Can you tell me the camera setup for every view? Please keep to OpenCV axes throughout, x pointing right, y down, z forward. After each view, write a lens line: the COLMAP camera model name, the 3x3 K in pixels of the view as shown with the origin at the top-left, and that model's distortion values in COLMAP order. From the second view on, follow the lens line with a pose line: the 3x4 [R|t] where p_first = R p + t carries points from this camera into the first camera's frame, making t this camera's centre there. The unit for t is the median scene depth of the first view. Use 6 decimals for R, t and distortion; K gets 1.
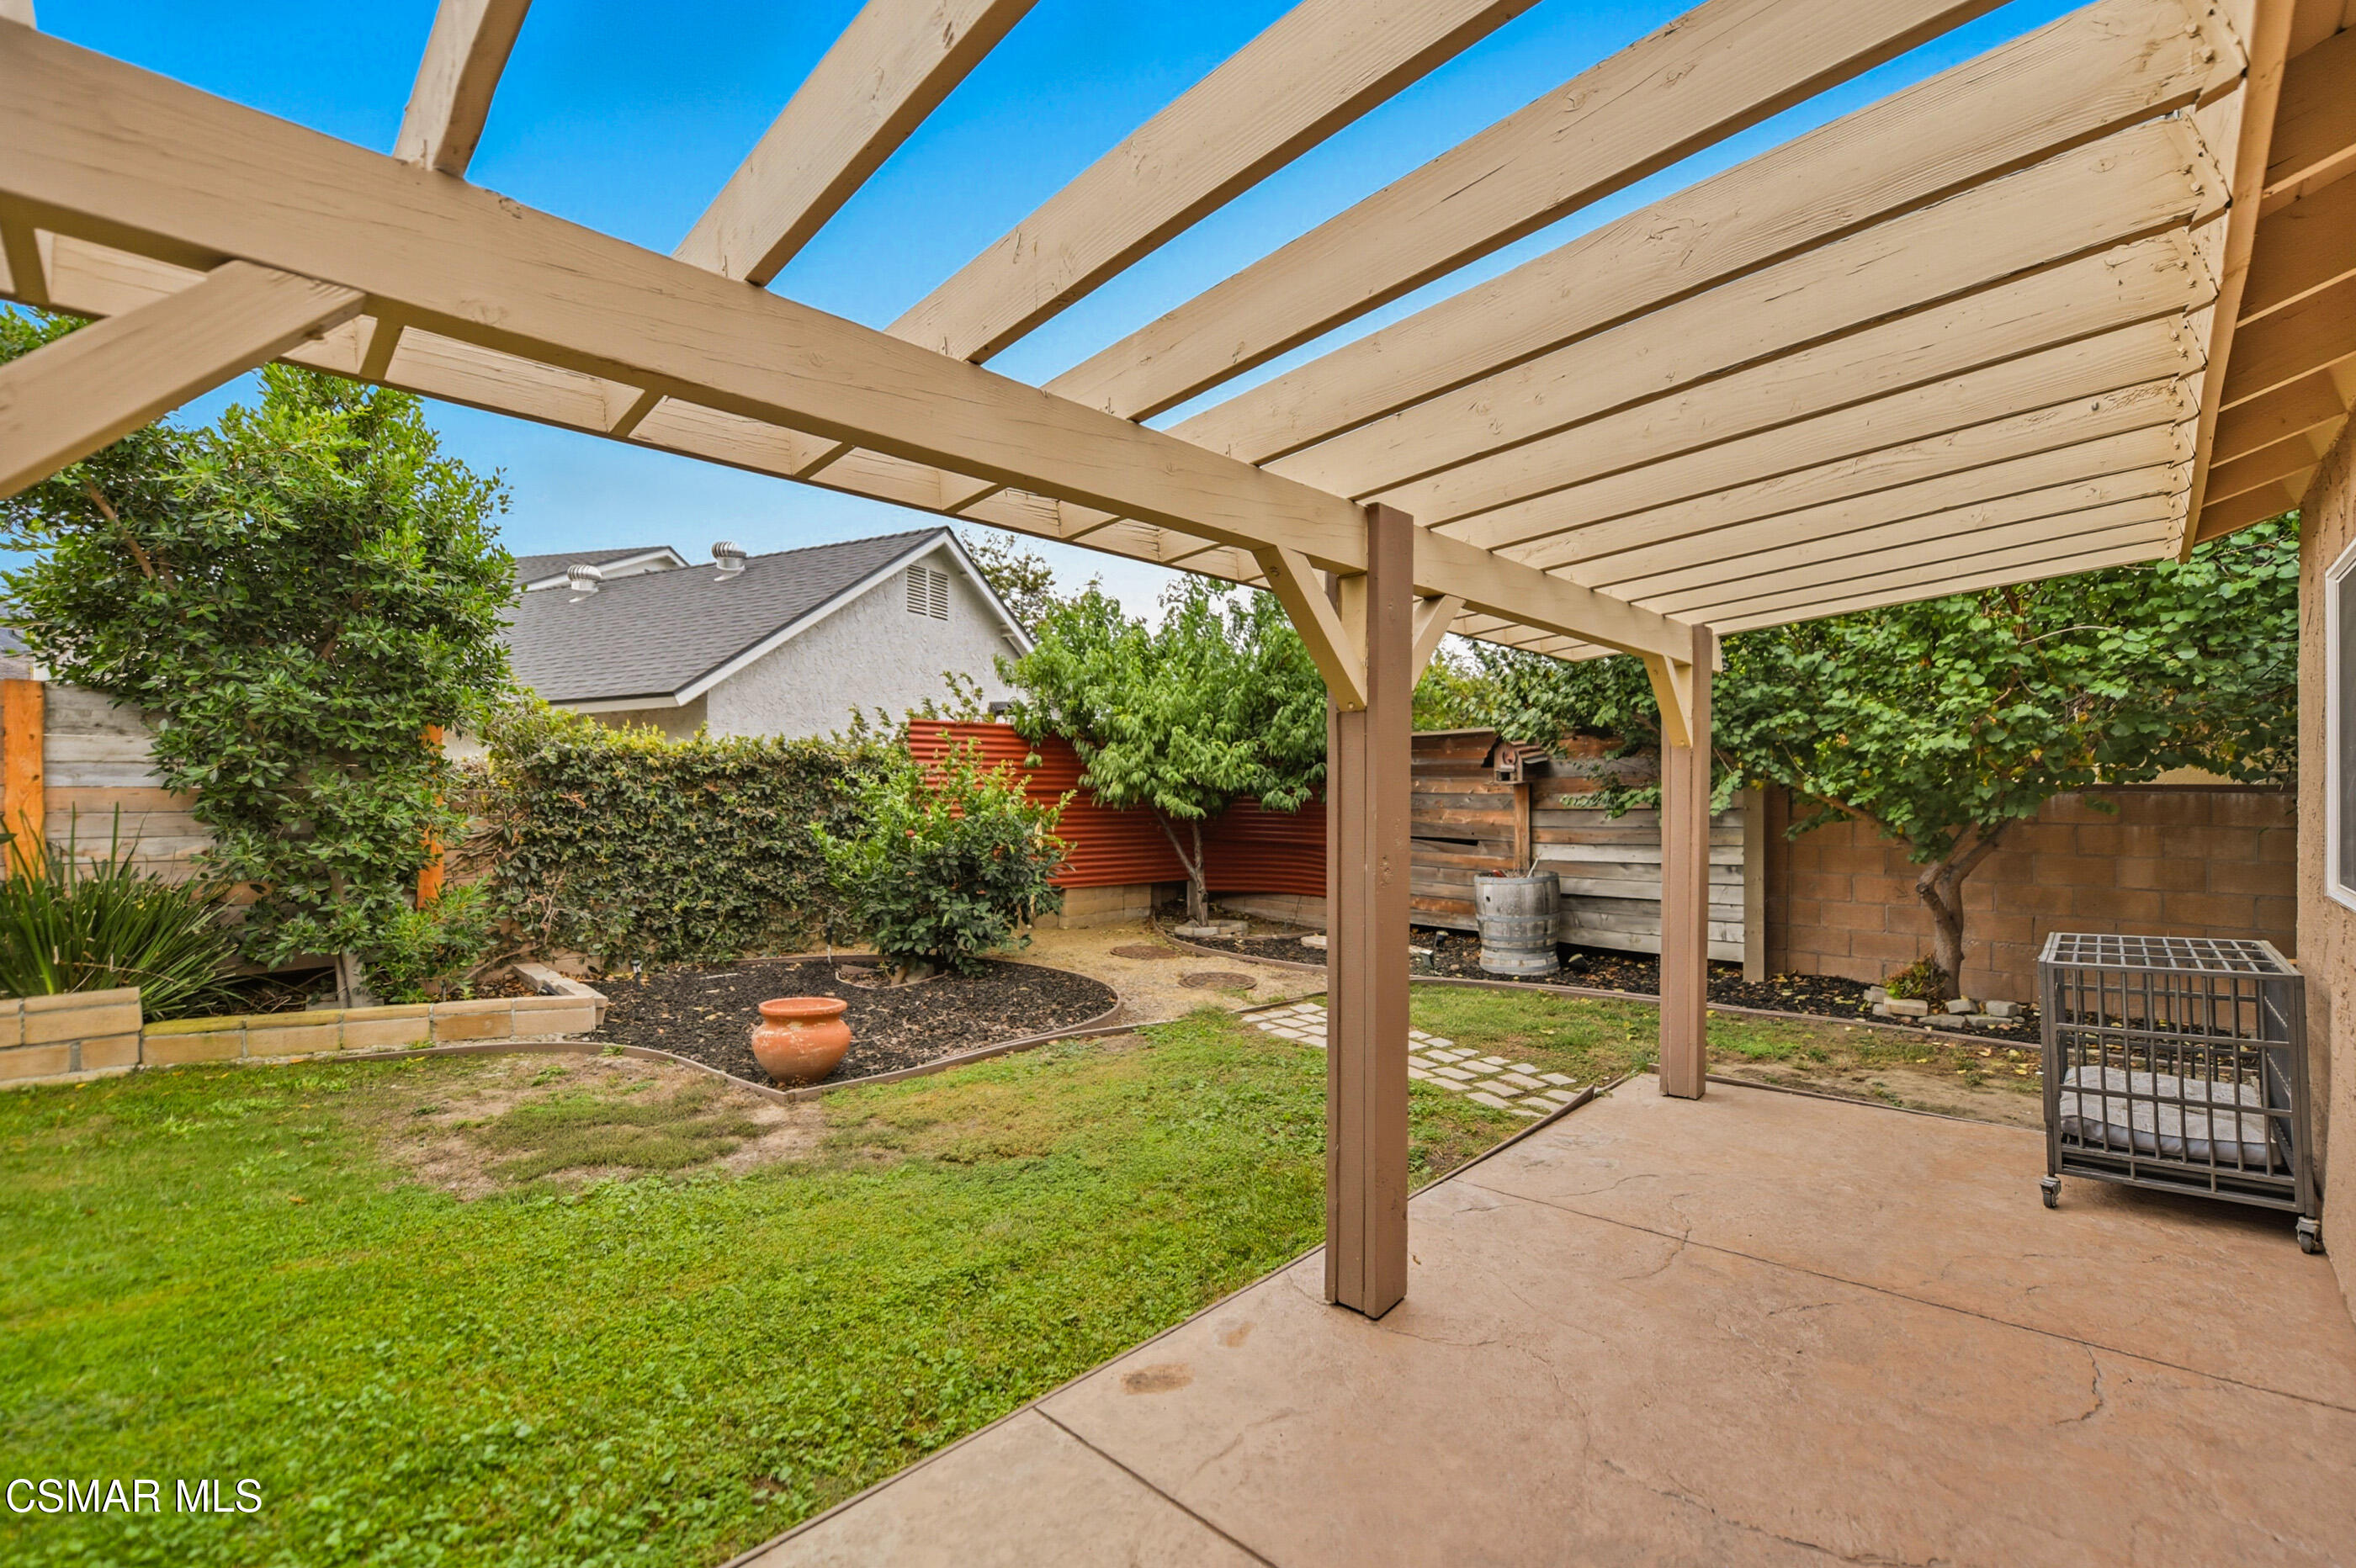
lens RADIAL K [[964.5, 0, 1182.3], [0, 964.5, 793.2], [0, 0, 1]] dist [-0.011926, -0.001158]
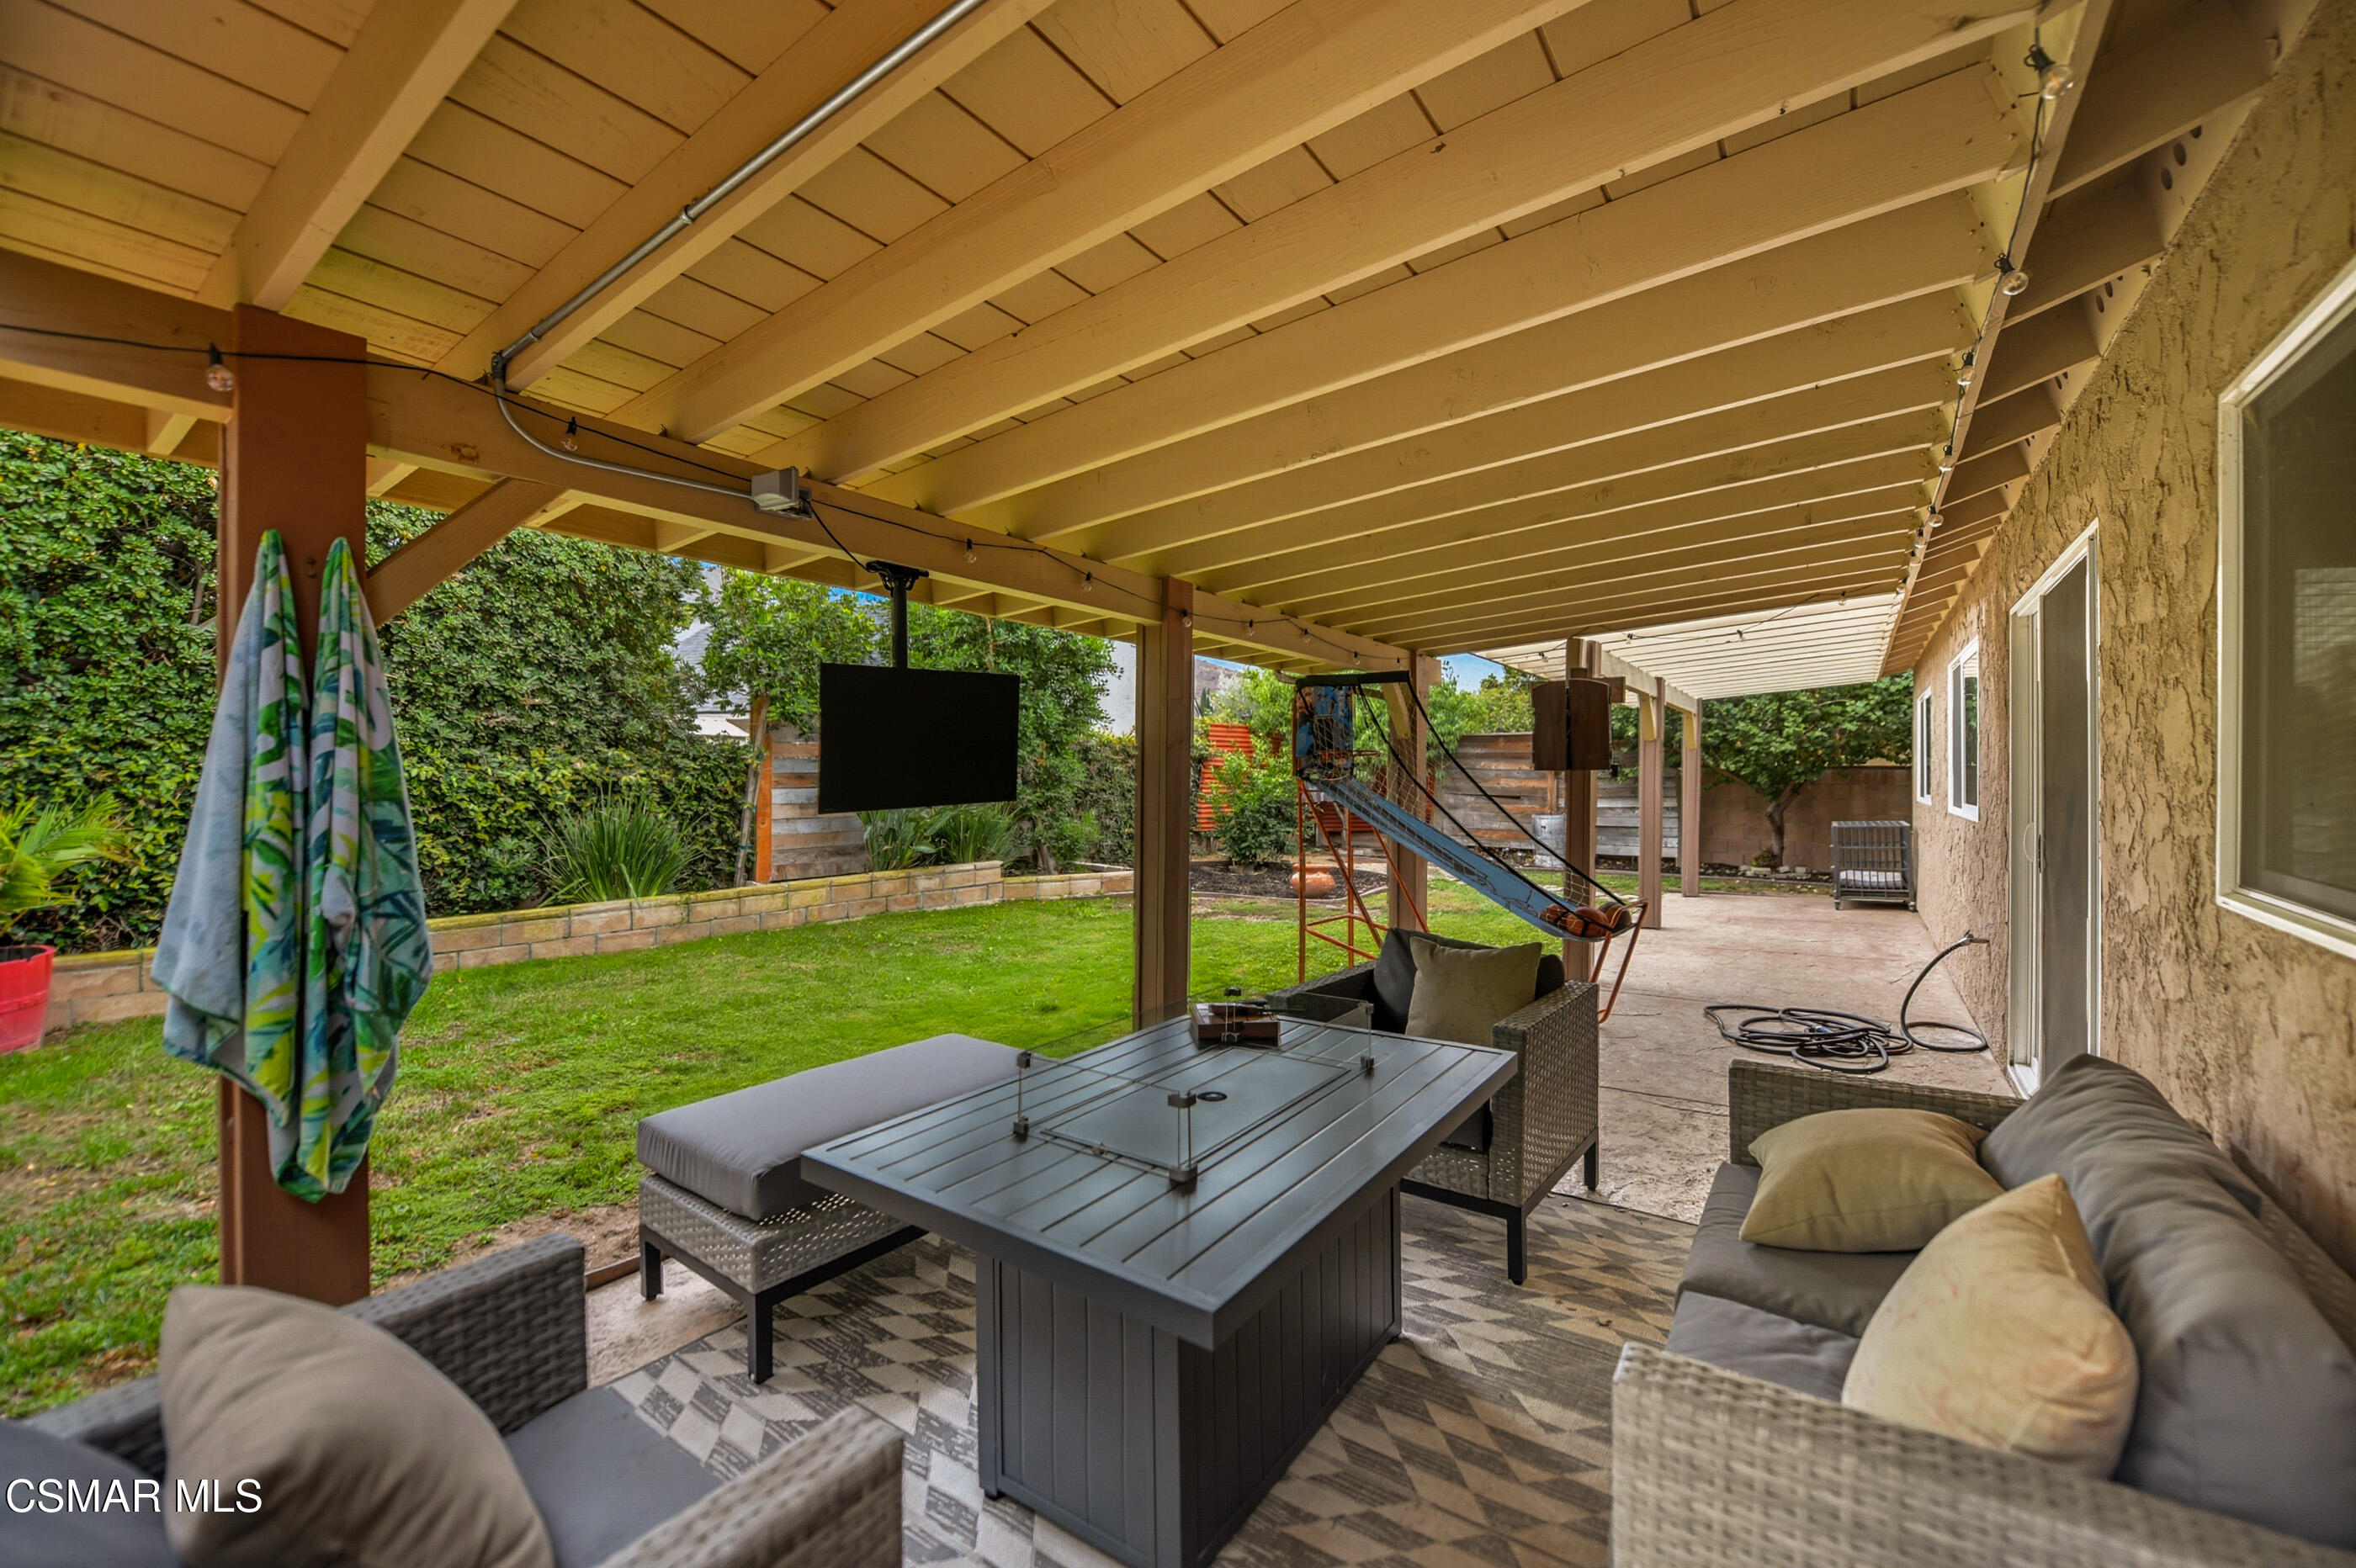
lens RADIAL K [[964.5, 0, 1168.4], [0, 964.5, 777.0], [0, 0, 1]] dist [-0.011926, -0.001158]
pose [[0.983259, 0.007172, 0.182075, -1.000778], [-0.007357, 0.999973, 0.000341, 0.027948], [-0.182068, -0.001675, 0.983285, -0.921297]]
